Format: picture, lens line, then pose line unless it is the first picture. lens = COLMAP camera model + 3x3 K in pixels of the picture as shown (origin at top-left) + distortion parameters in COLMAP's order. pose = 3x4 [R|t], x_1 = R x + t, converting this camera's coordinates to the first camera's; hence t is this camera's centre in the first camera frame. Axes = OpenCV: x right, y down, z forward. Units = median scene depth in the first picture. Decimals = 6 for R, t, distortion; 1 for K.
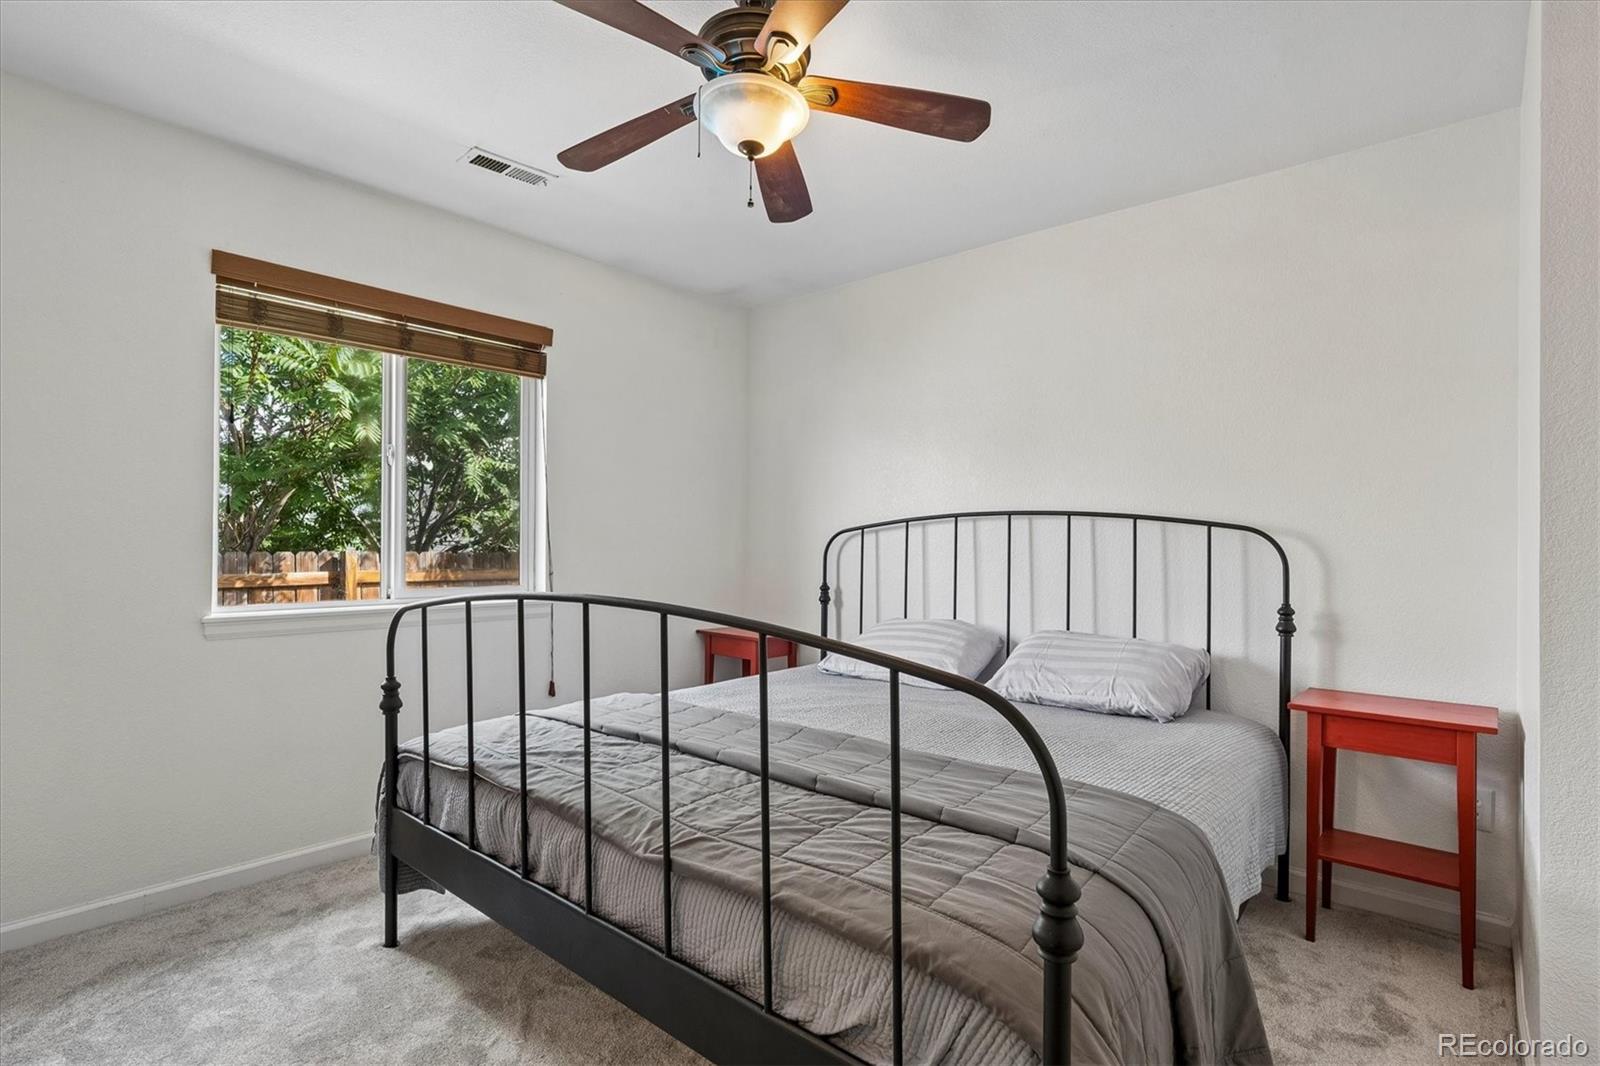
lens RADIAL K [[786.6, 0, 807.2], [0, 786.6, 534.4], [0, 0, 1]] dist [0.000224, 0.000359]
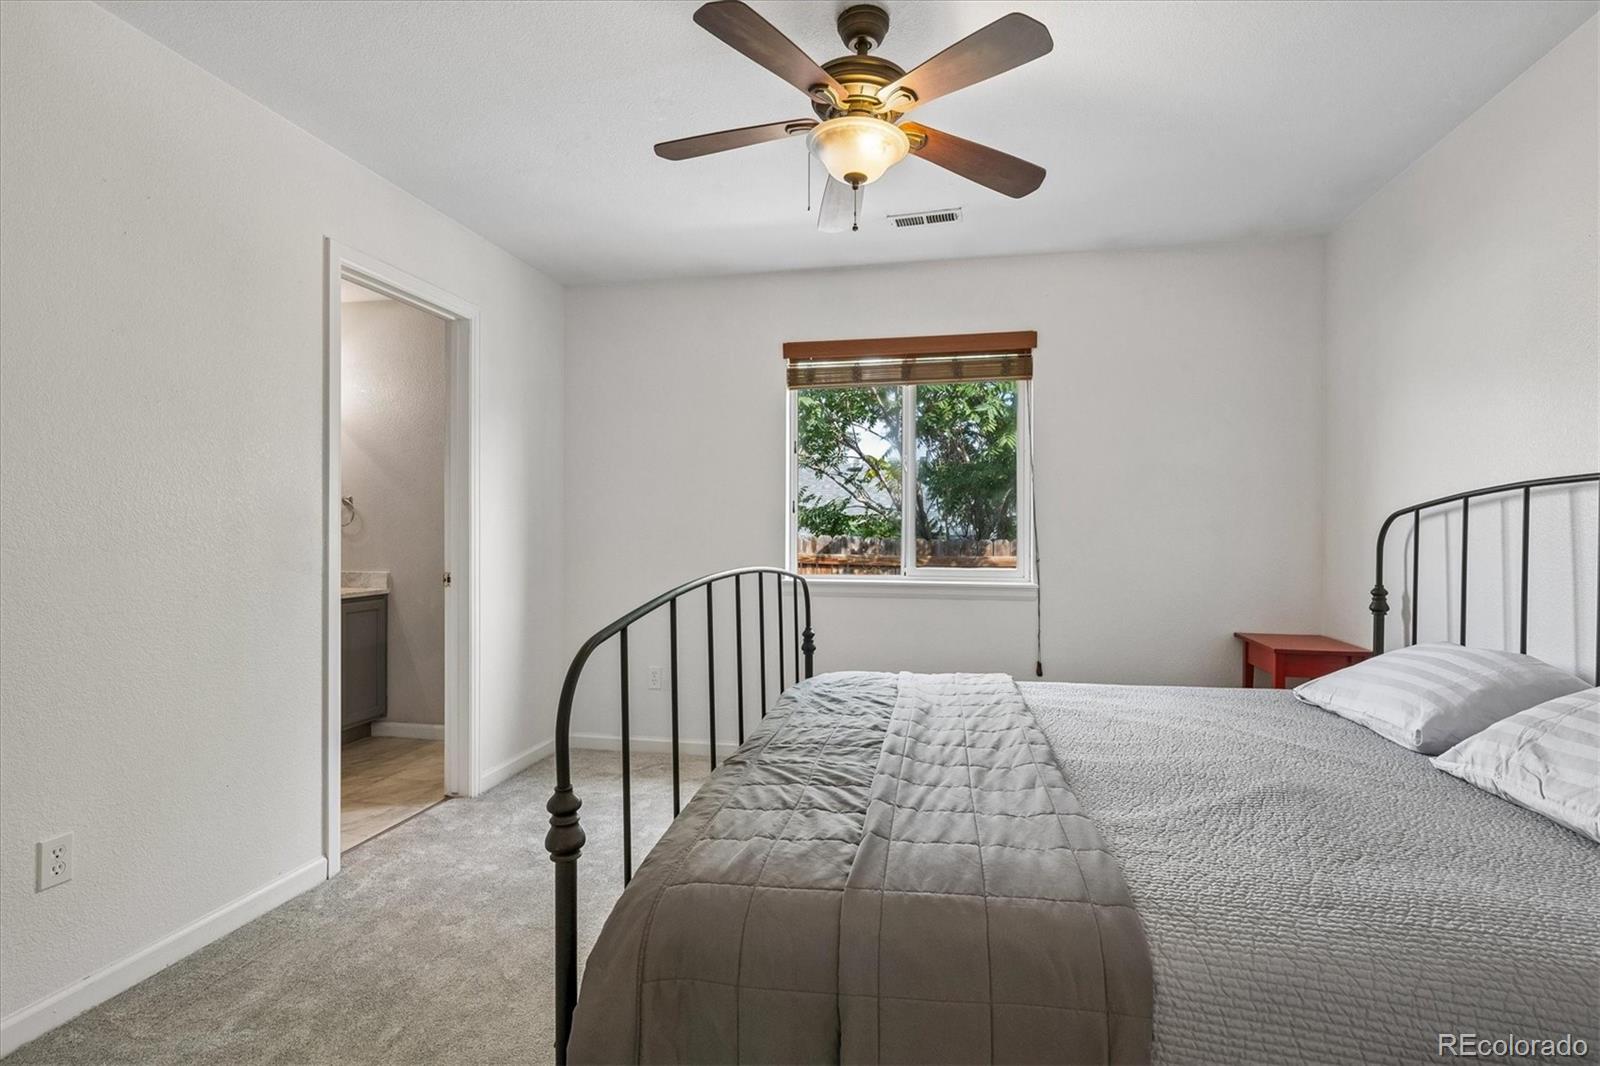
lens RADIAL K [[785.0, 0, 802.1], [0, 785.0, 524.8], [0, 0, 1]] dist [0.009436, 0.000462]
pose [[0.487902, -0.009958, -0.872841, 0.546558], [0.011854, 0.999918, -0.004782, 0.003336], [0.872818, -0.008014, 0.487980, 0.242922]]
